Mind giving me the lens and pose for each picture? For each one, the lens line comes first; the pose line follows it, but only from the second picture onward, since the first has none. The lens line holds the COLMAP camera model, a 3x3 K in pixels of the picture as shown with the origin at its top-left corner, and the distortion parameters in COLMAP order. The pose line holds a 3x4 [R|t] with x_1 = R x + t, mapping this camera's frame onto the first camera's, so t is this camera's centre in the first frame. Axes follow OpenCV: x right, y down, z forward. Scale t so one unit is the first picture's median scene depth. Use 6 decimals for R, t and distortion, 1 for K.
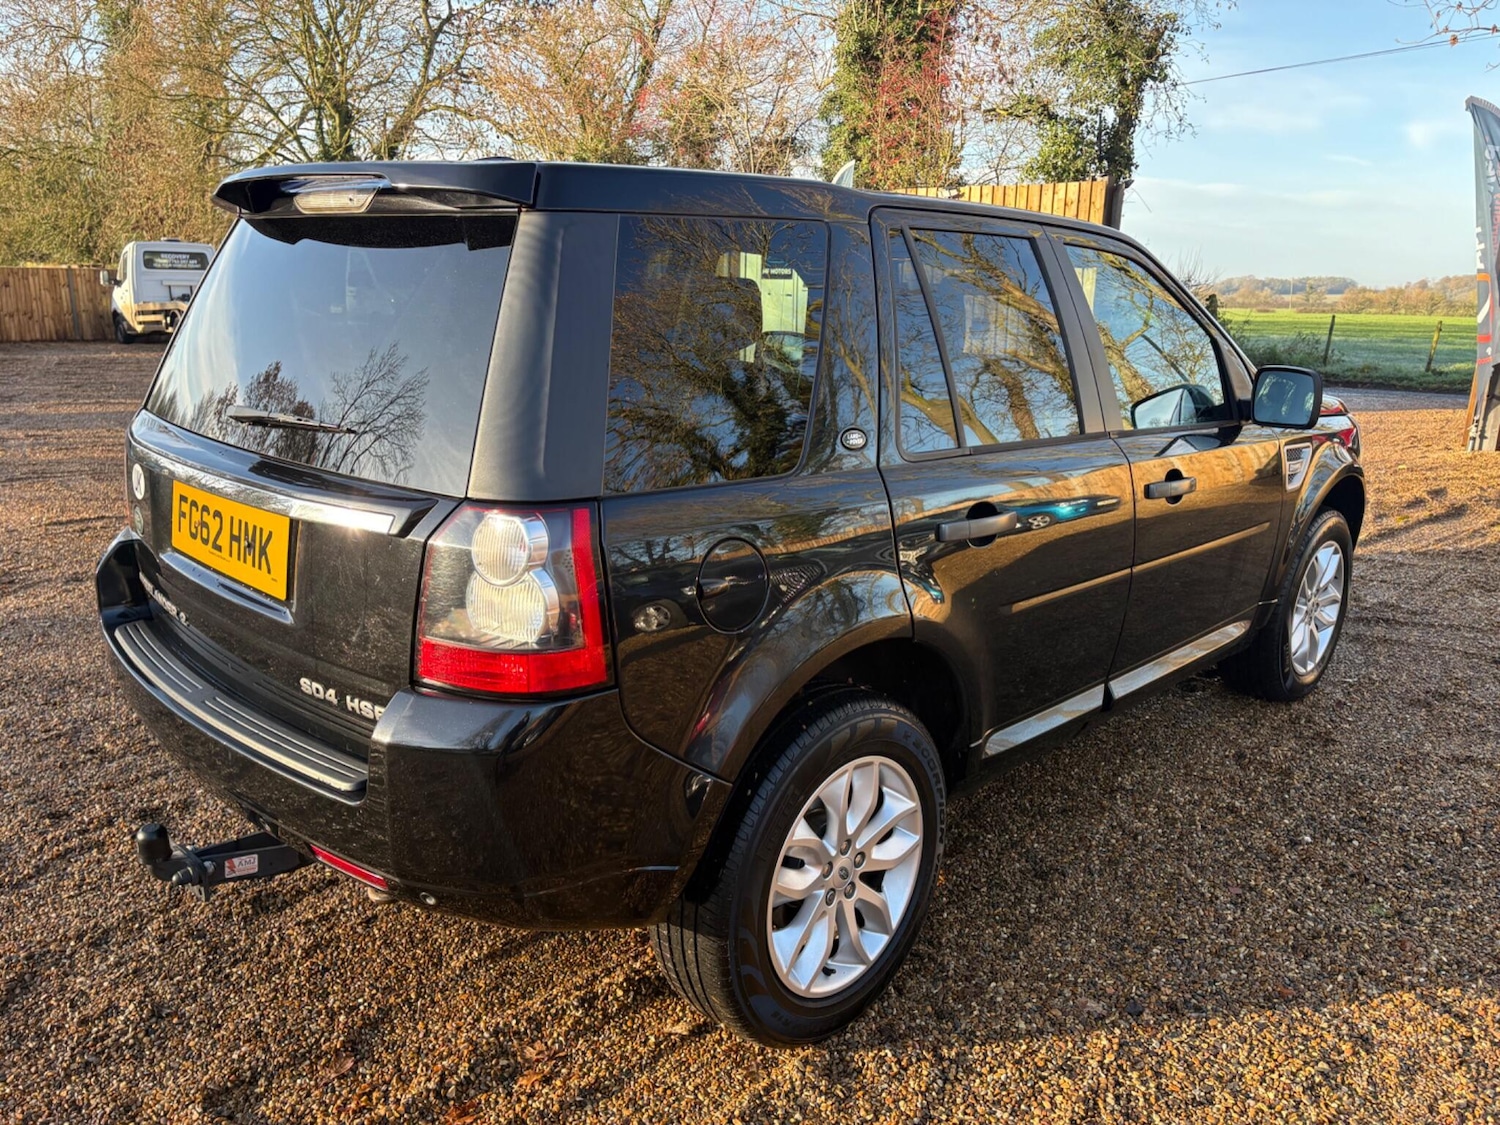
lens RADIAL K [[1134.5, 0, 750.4], [0, 1134.5, 562.1], [0, 0, 1]] dist [0.065502, -0.072191]
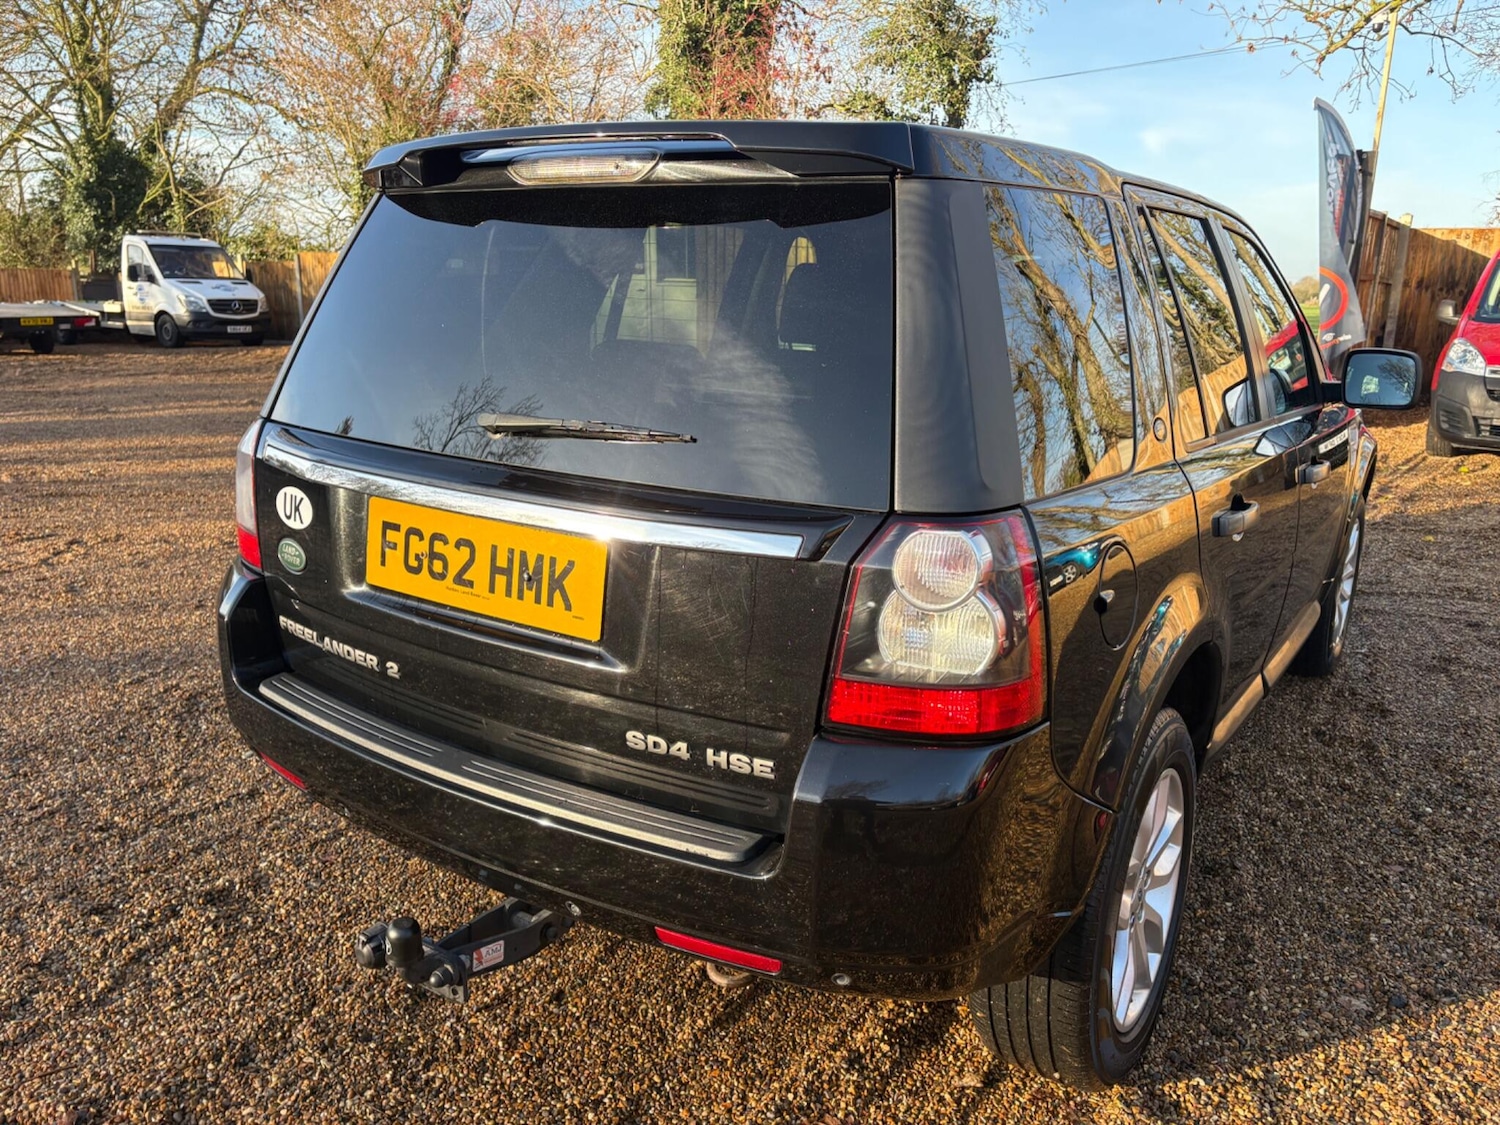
lens RADIAL K [[1134.5, 0, 759.4], [0, 1134.5, 569.1], [0, 0, 1]] dist [0.065502, -0.072191]
pose [[0.983232, -0.049468, 0.175522, -0.310896], [0.047997, 0.998768, 0.012615, -0.017781], [-0.175930, -0.003979, 0.984395, 0.107928]]
